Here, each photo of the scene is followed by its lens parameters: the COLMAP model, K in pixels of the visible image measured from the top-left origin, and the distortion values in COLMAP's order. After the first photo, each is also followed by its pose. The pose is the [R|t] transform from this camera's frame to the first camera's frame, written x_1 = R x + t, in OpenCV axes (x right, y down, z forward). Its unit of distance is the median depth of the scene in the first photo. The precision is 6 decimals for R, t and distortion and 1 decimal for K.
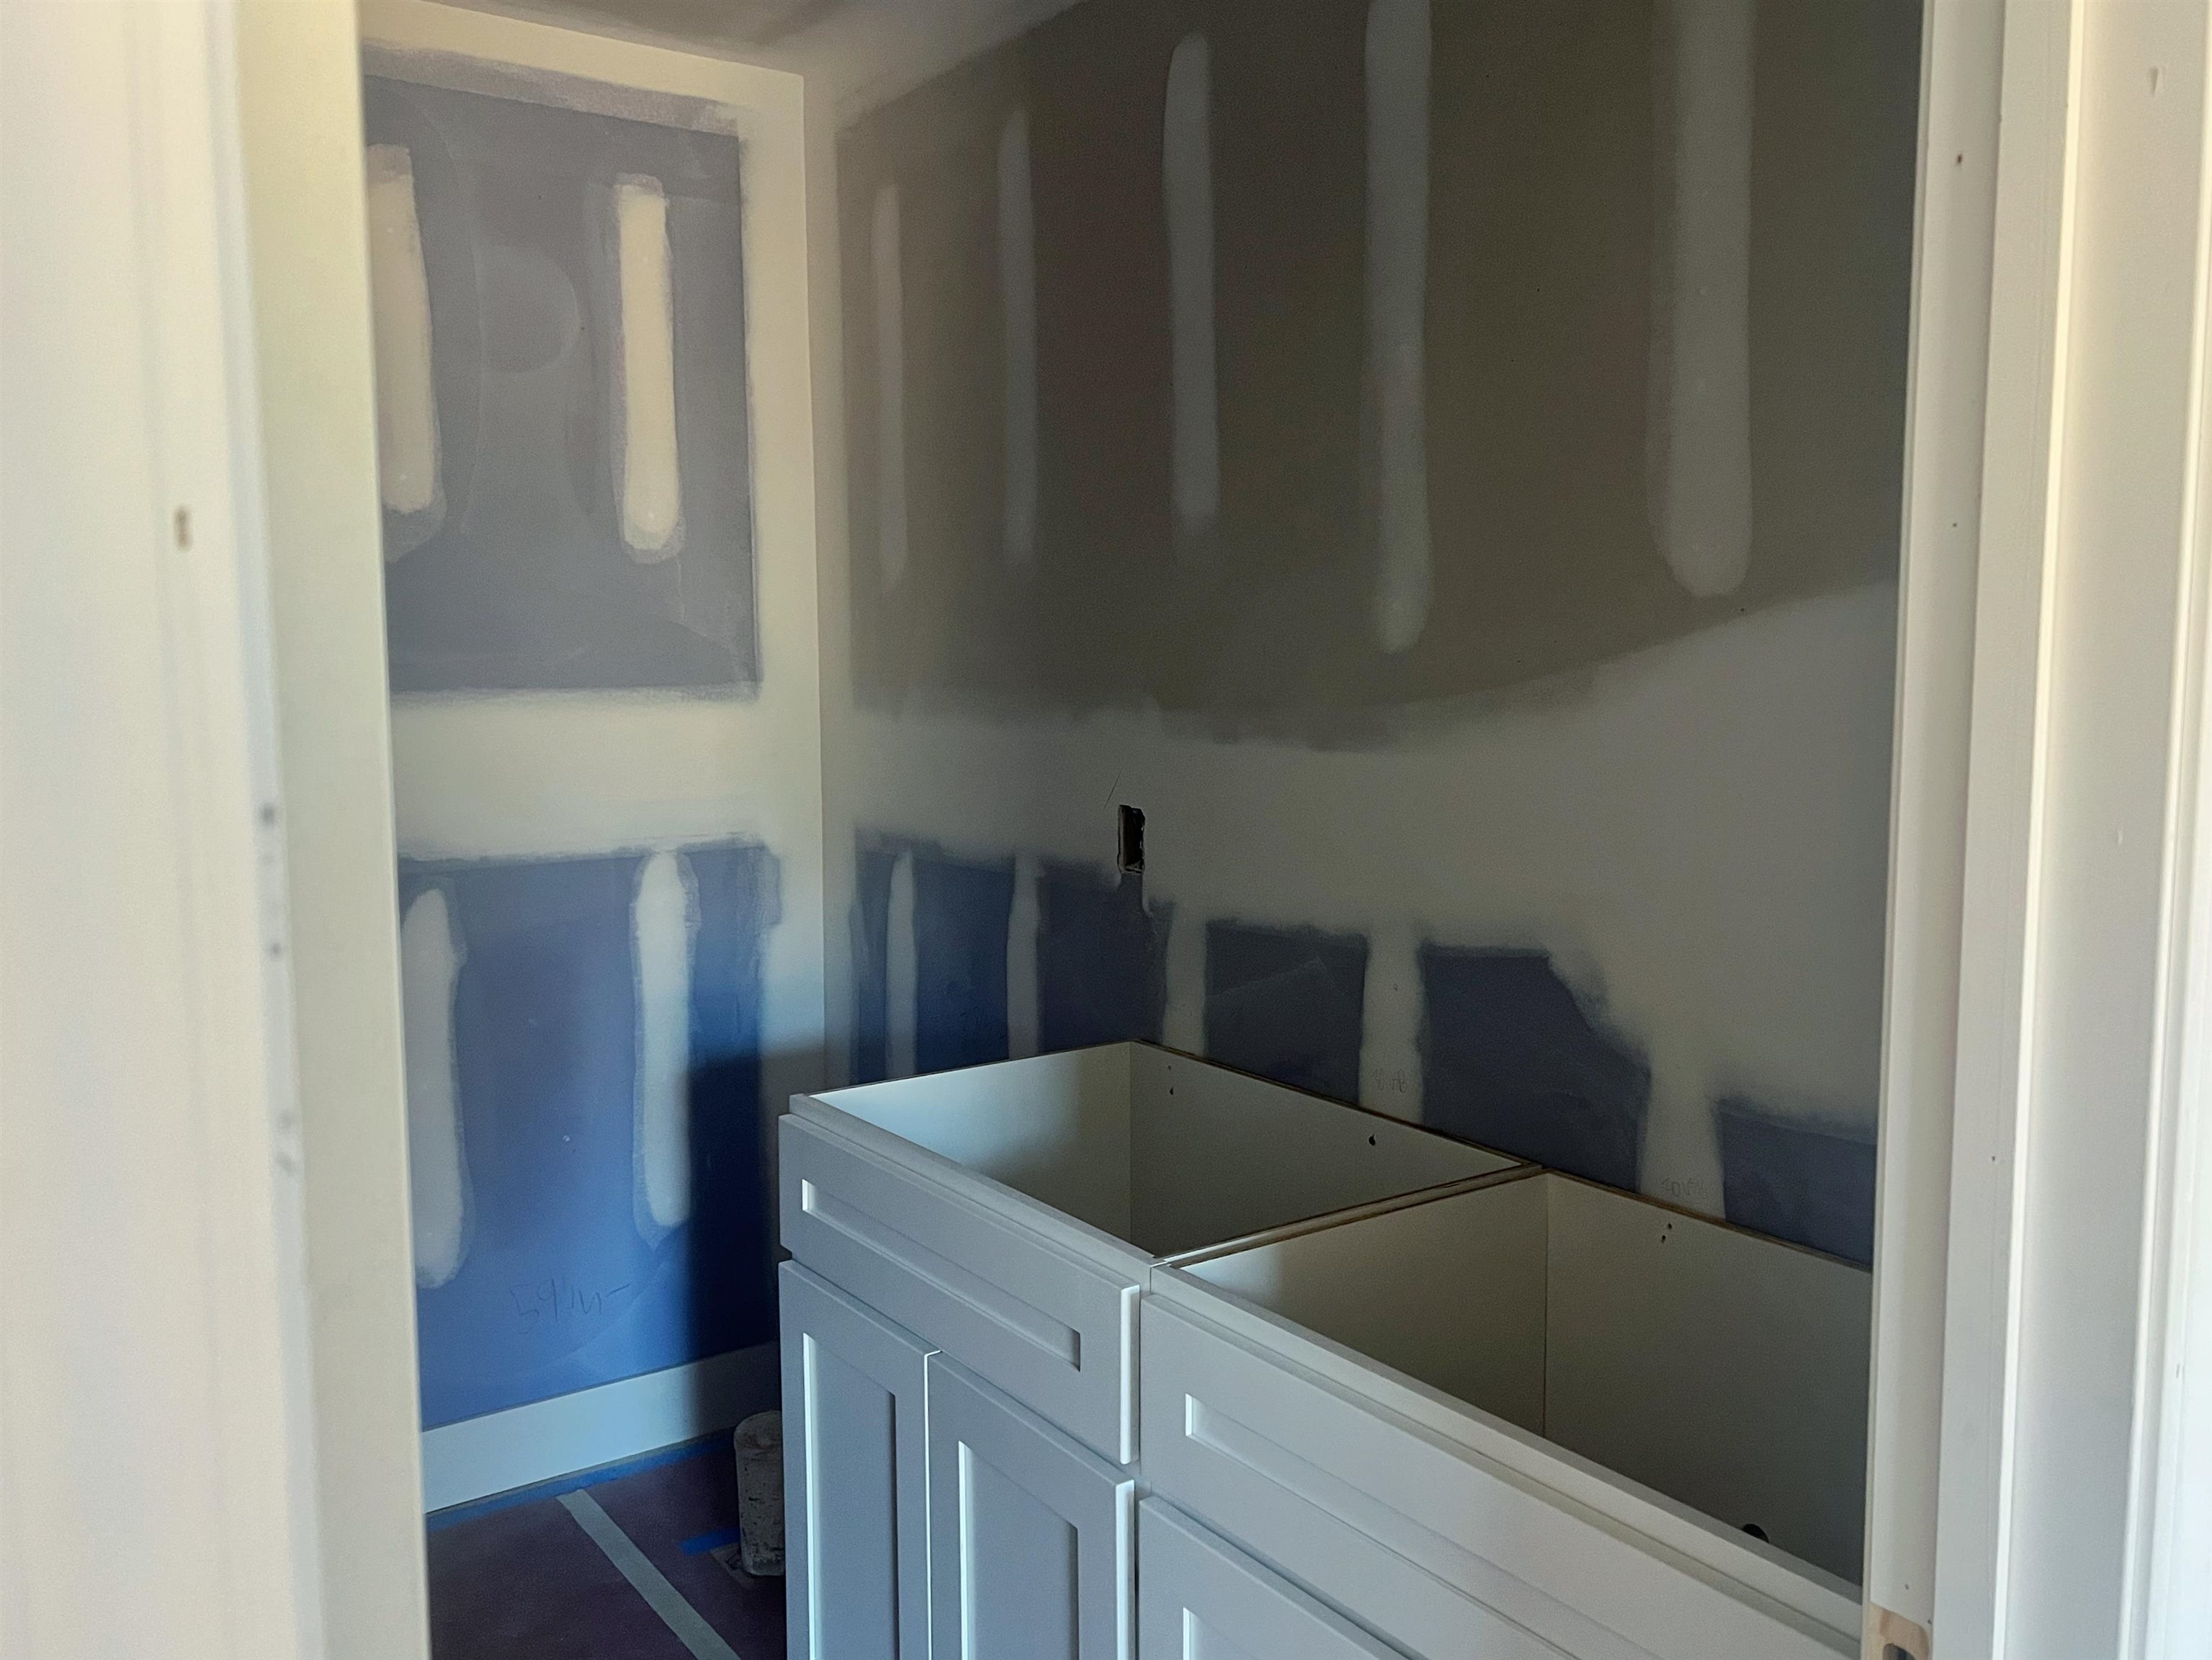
lens RADIAL K [[1699.8, 0, 1137.7], [0, 1699.8, 829.1], [0, 0, 1]] dist [0.019183, -0.002858]
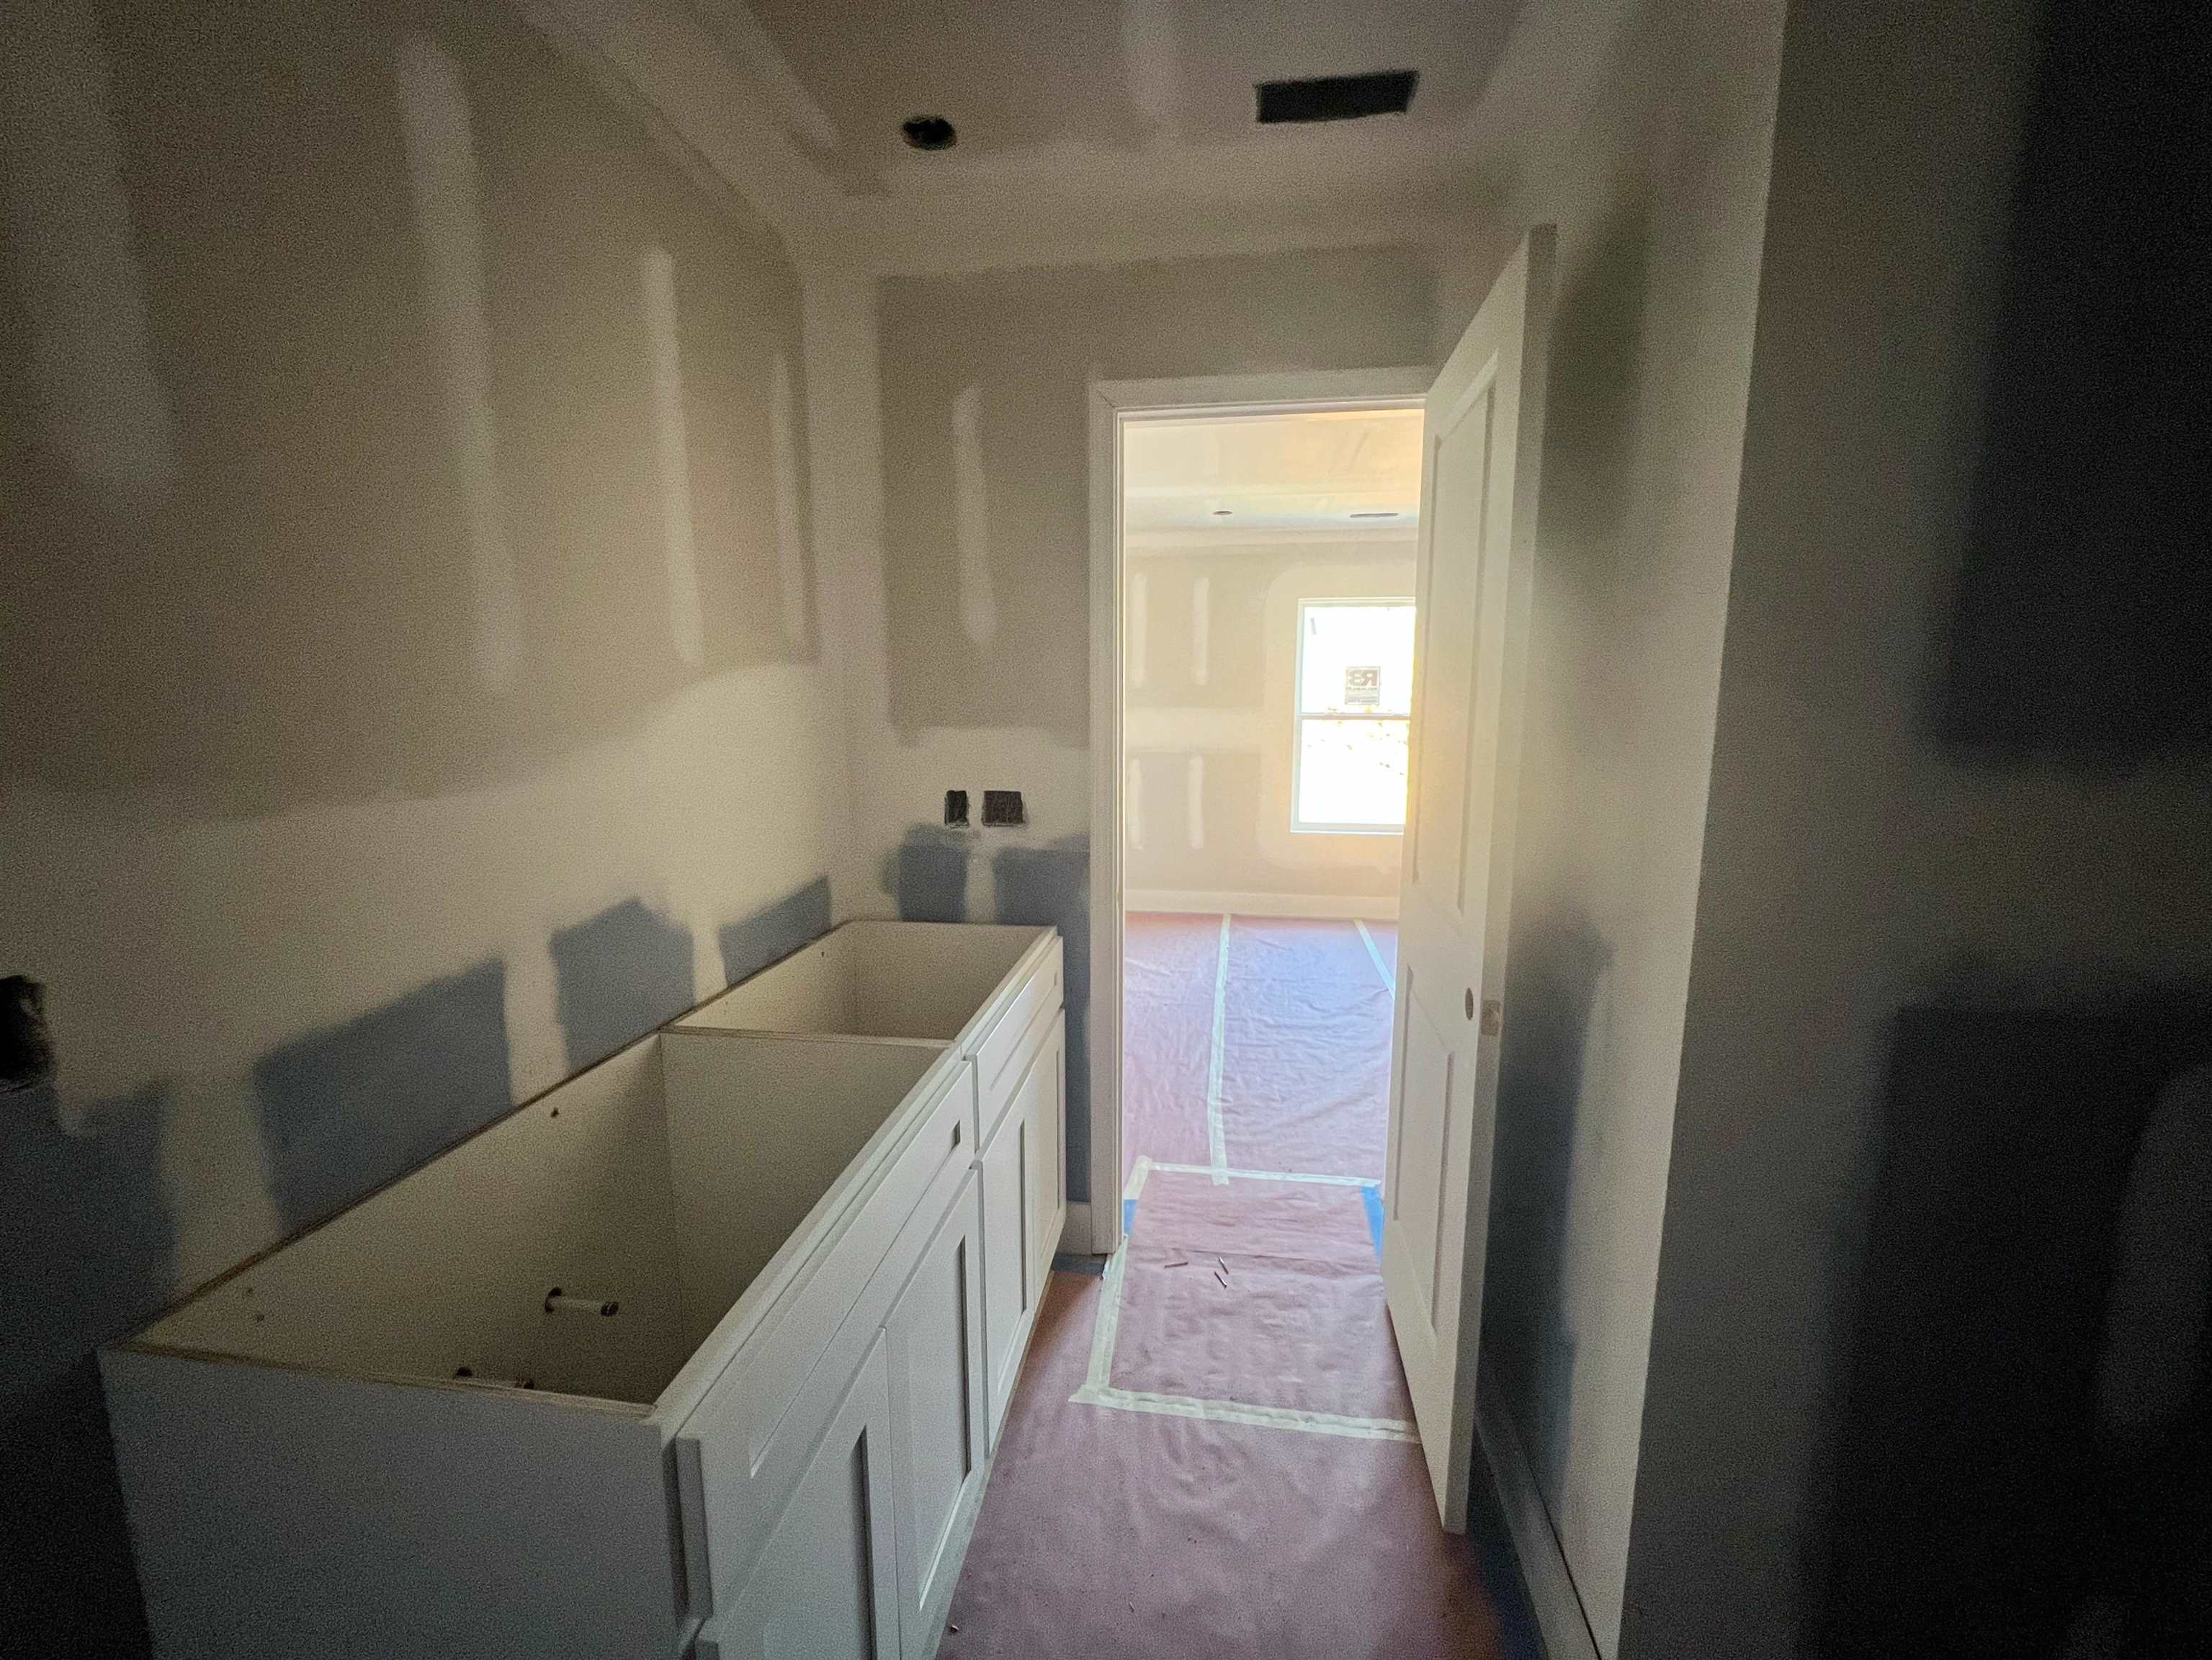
lens RADIAL K [[874.1, 0, 1107.6], [0, 874.1, 823.5], [0, 0, 1]] dist [0.000130, 0.000012]
pose [[-0.713639, -0.097488, 0.693697, -0.475343], [0.073103, 0.974498, 0.212155, -0.101065], [-0.696688, 0.202113, -0.688314, 0.984354]]
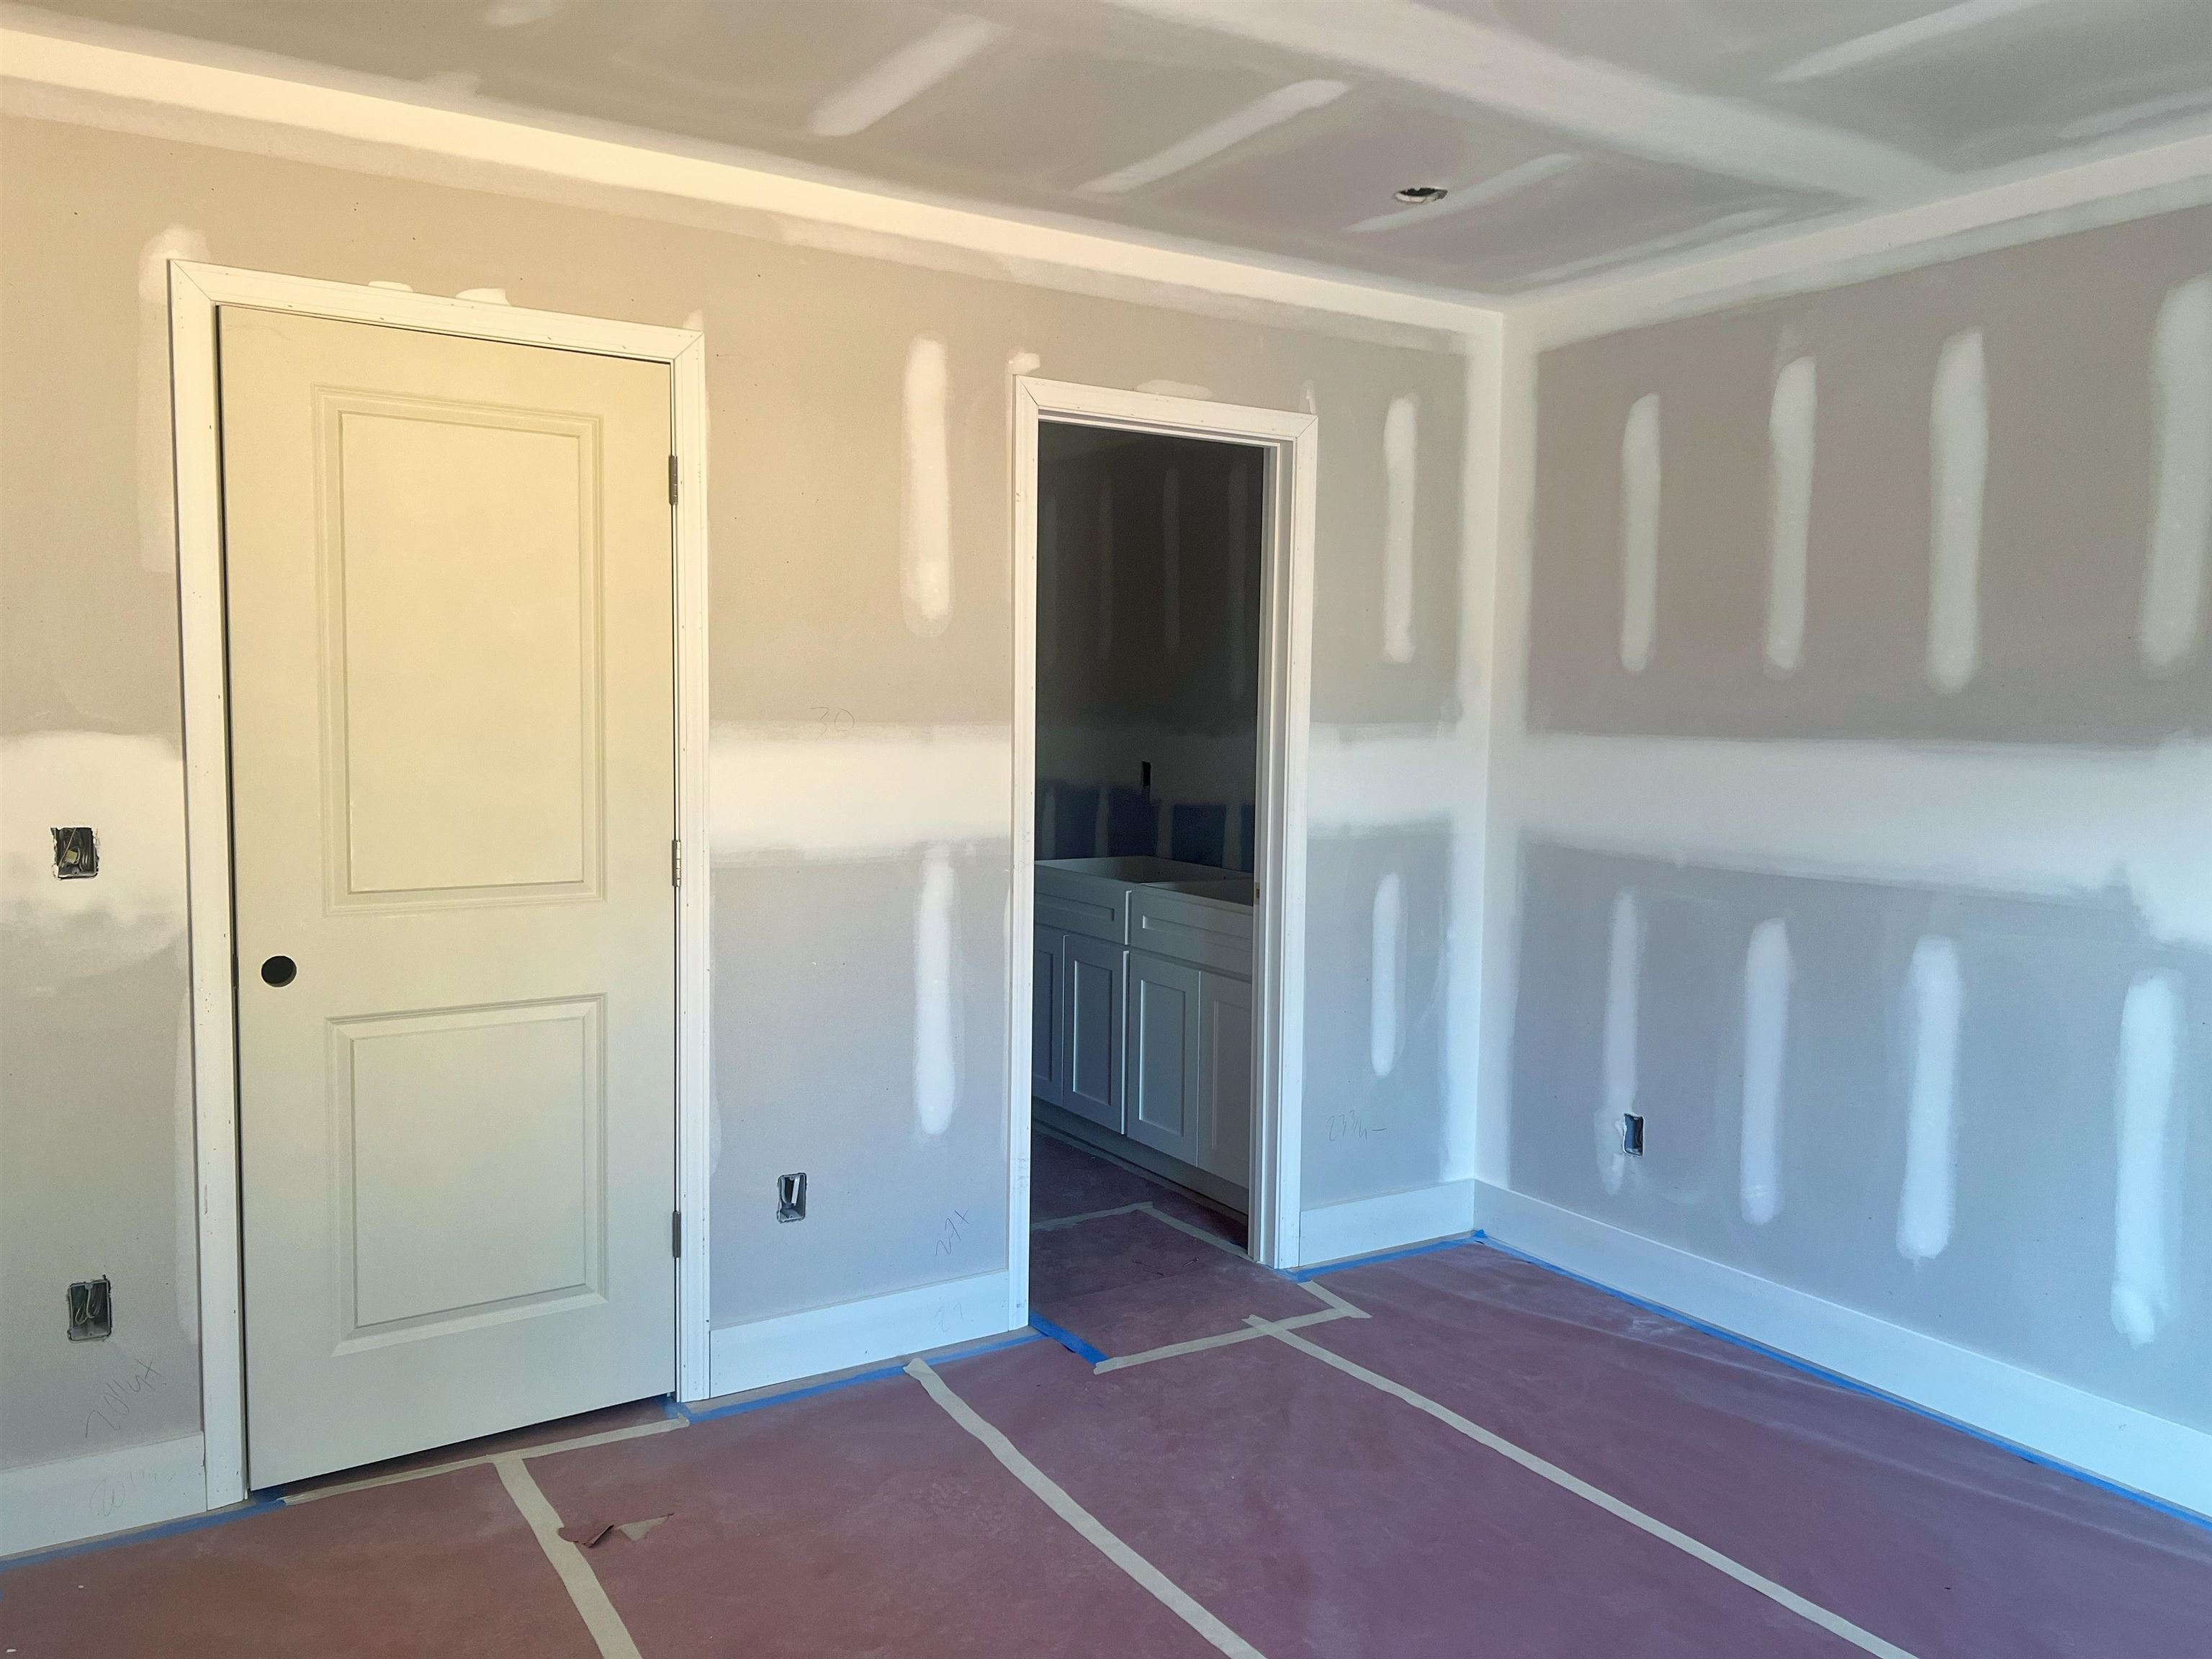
lens RADIAL K [[1667.9, 0, 1141.3], [0, 1667.9, 831.9], [0, 0, 1]] dist [0.097296, -0.130292]
pose [[0.998341, 0.020402, -0.053835, 0.130180], [-0.021532, 0.999558, -0.020495, 0.148154], [0.053393, 0.021620, 0.998339, -1.518318]]
